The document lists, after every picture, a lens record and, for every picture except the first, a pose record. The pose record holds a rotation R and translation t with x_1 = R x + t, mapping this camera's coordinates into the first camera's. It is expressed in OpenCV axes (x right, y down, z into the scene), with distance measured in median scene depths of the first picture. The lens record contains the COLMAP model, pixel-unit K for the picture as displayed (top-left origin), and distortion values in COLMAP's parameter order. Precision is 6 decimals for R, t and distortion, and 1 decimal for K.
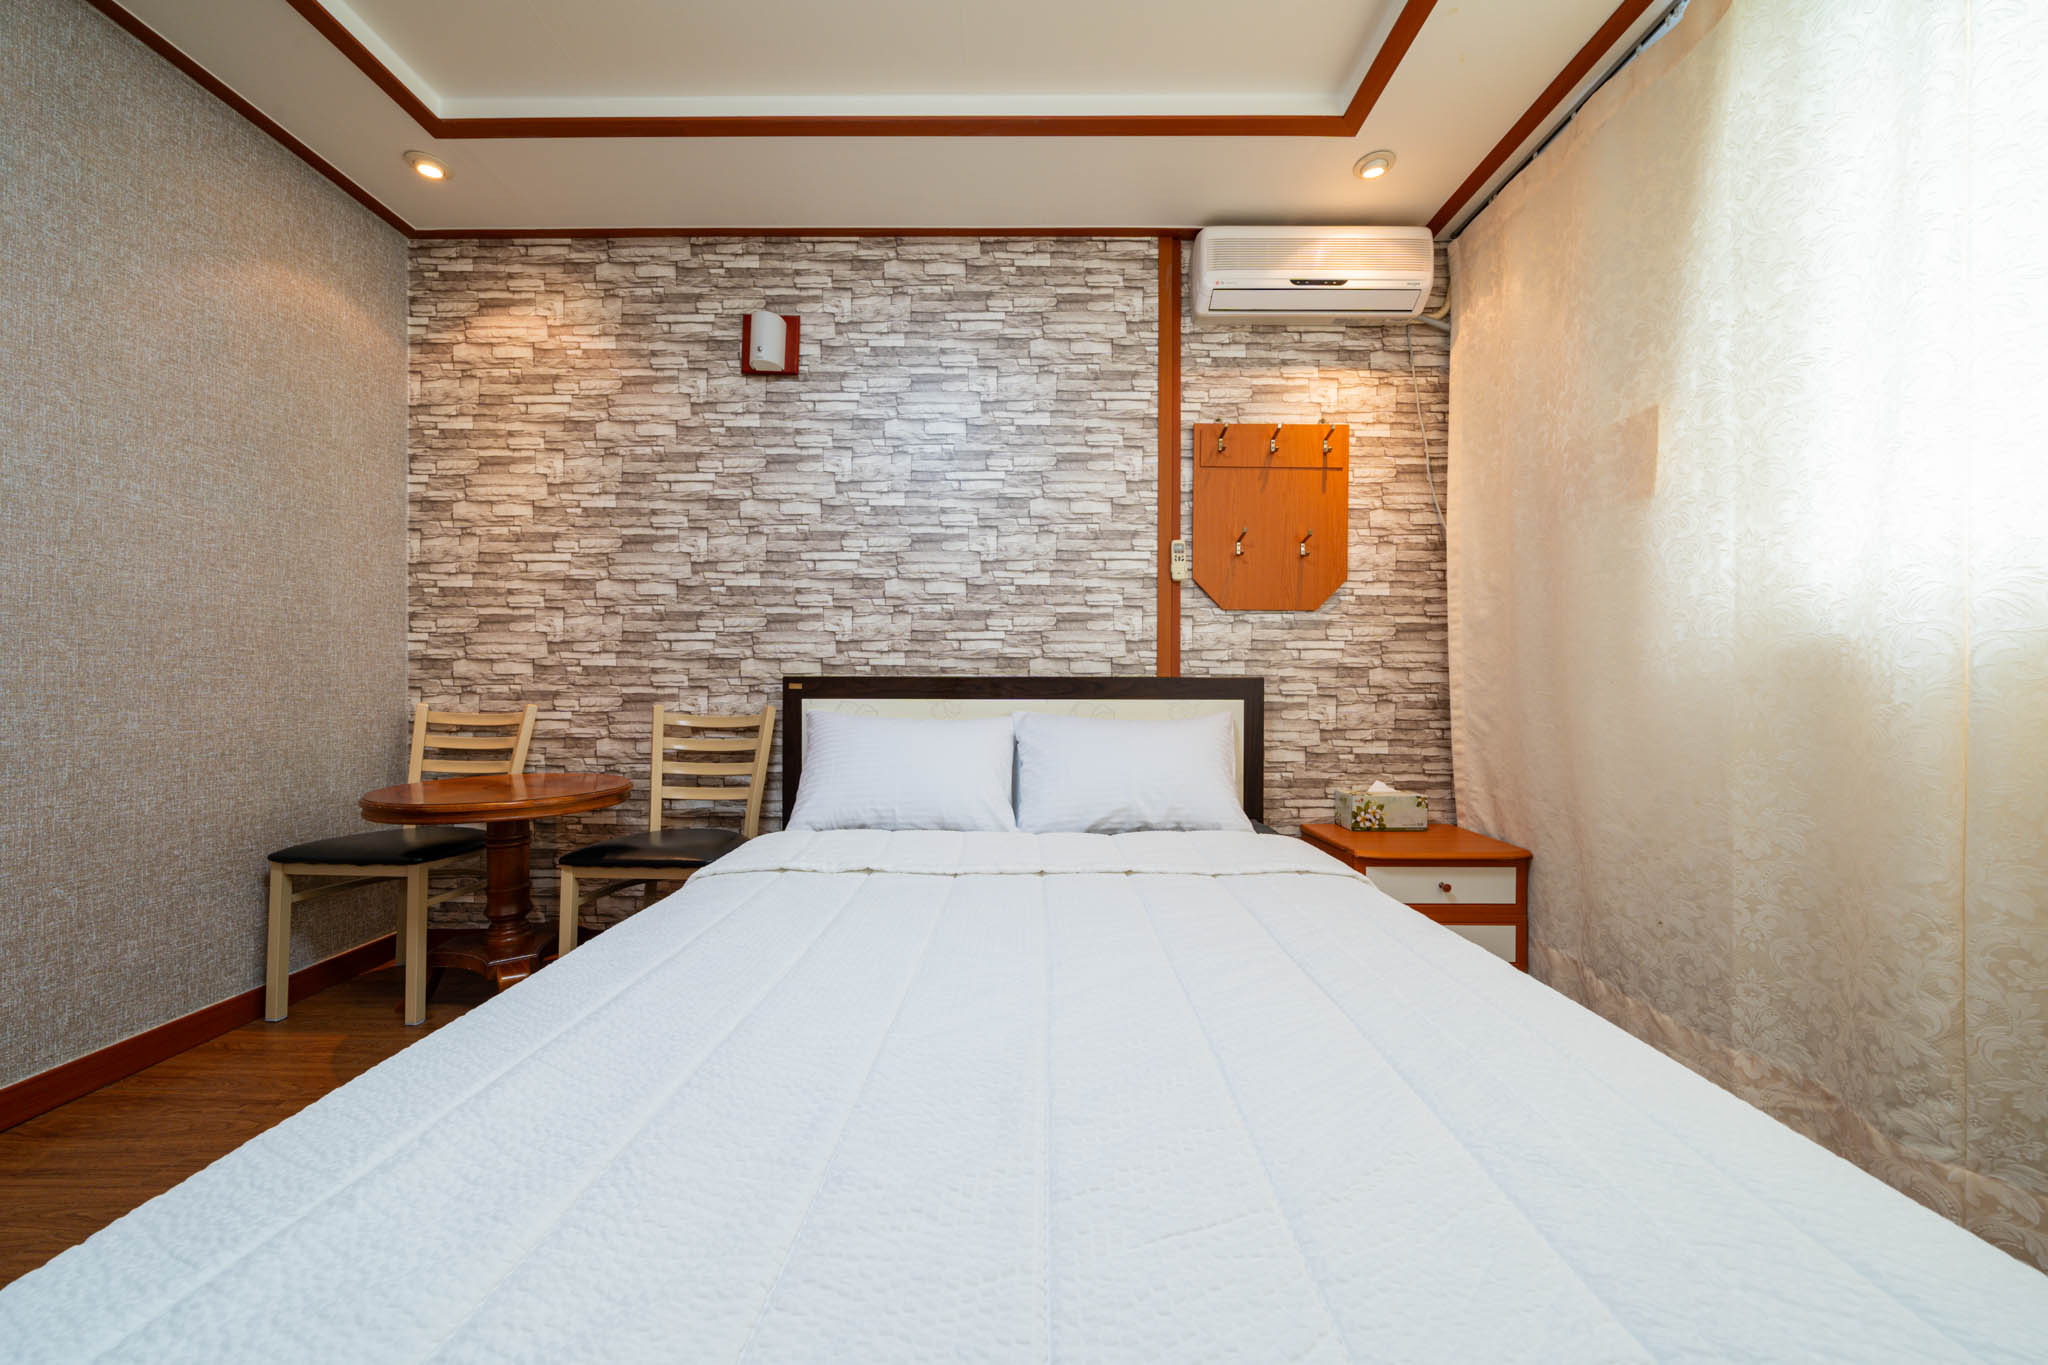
lens RADIAL K [[703.8, 0, 1019.0], [0, 703.8, 690.7], [0, 0, 1]] dist [-0.004187, 0.000227]
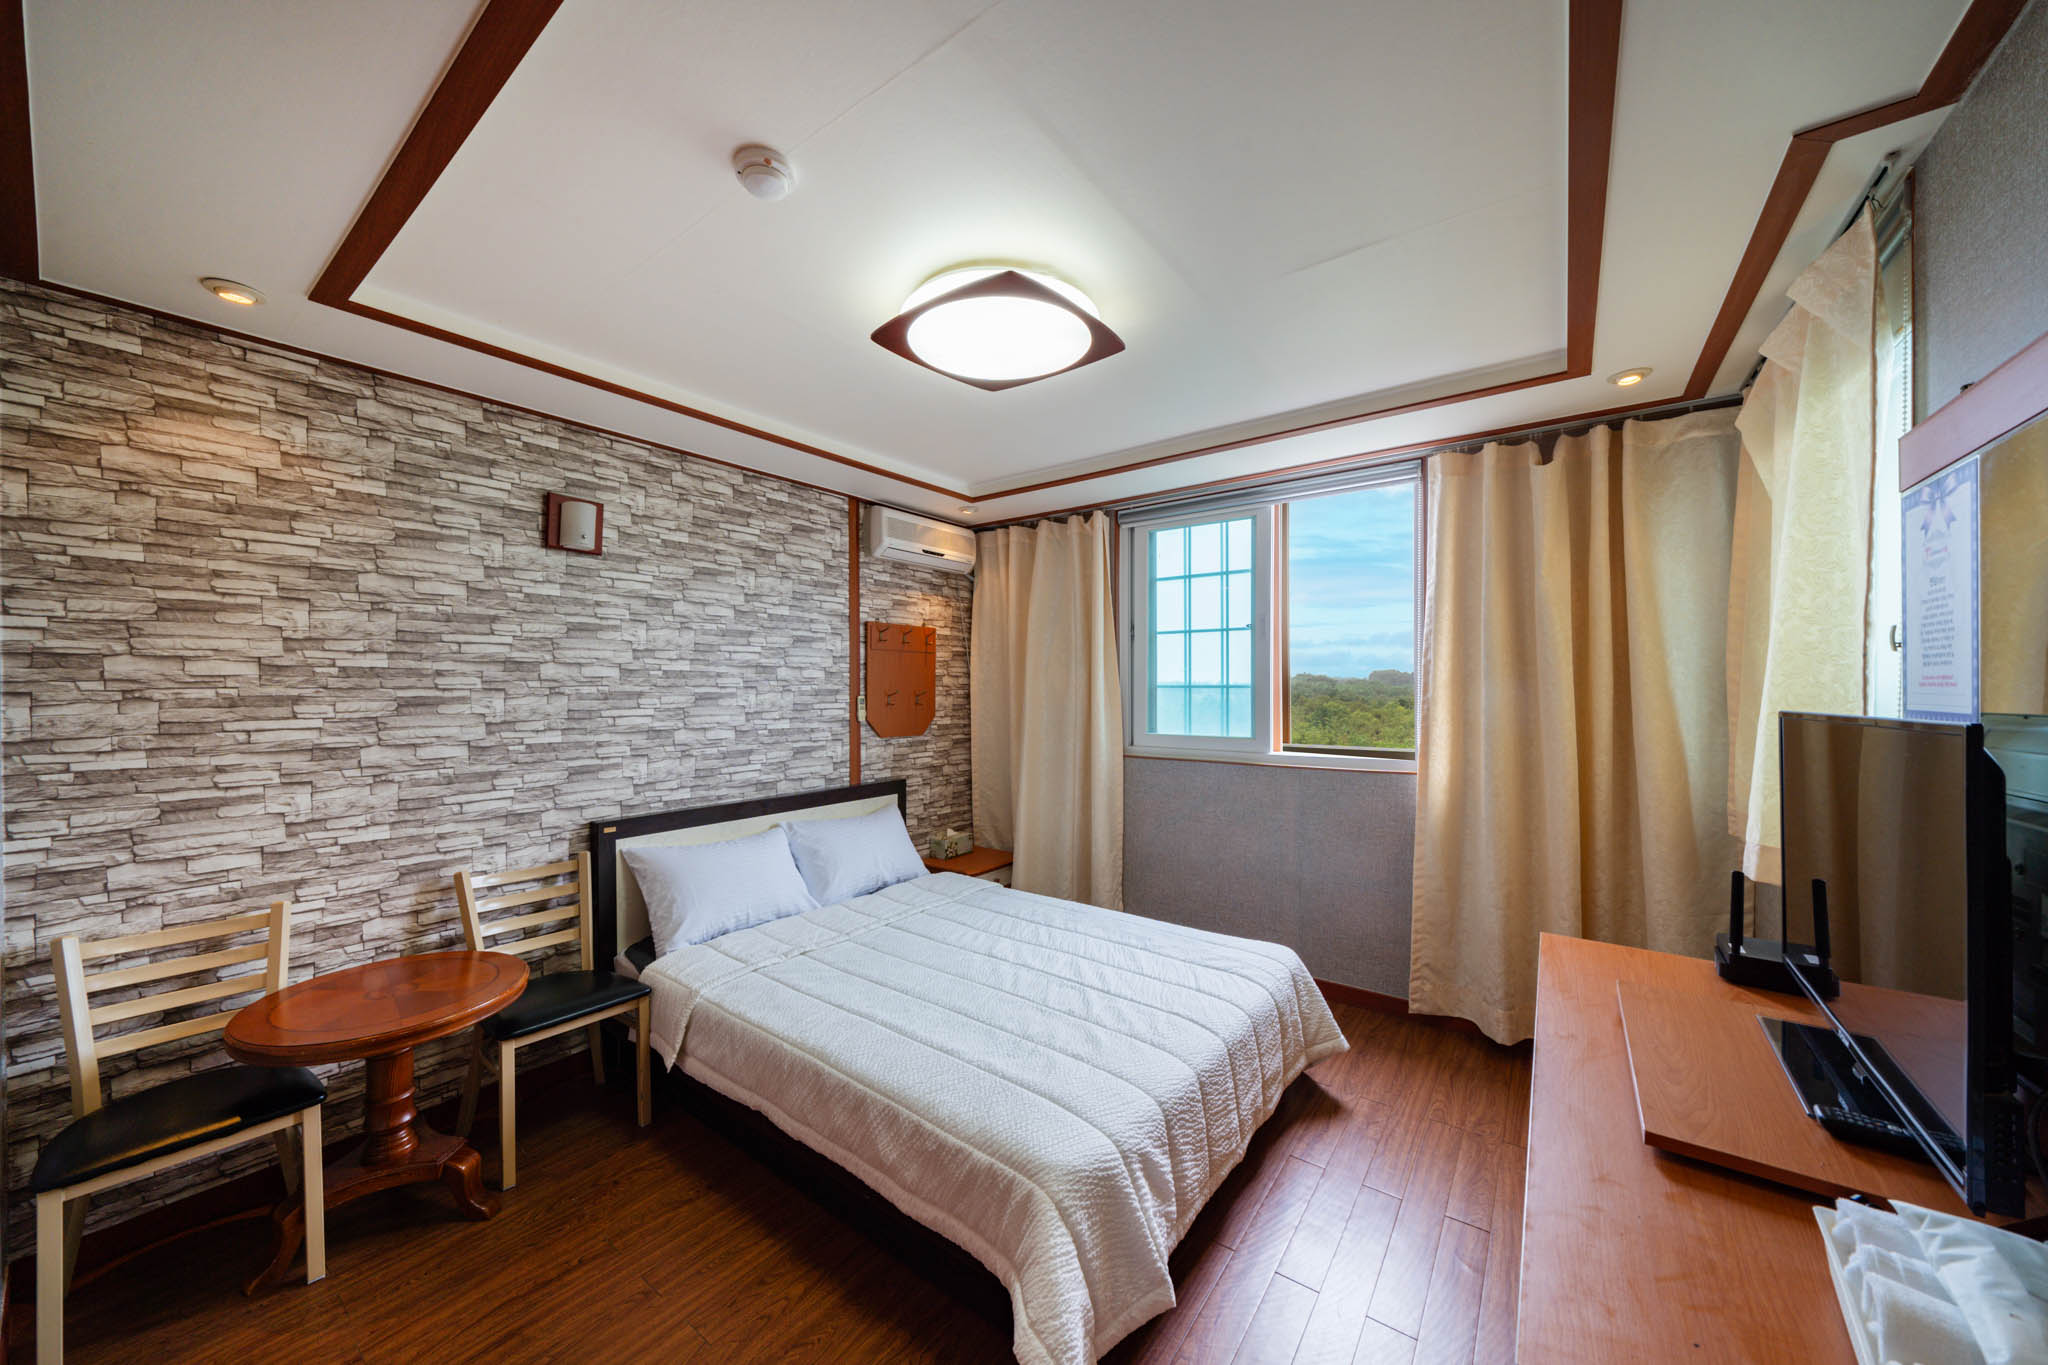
lens RADIAL K [[703.8, 0, 1020.4], [0, 703.8, 681.6], [0, 0, 1]] dist [-0.004187, 0.000227]
pose [[0.603148, 0.004445, 0.797617, -0.806447], [0.002432, 0.999970, -0.007412, -0.232343], [-0.797625, 0.006410, 0.603119, -0.227766]]
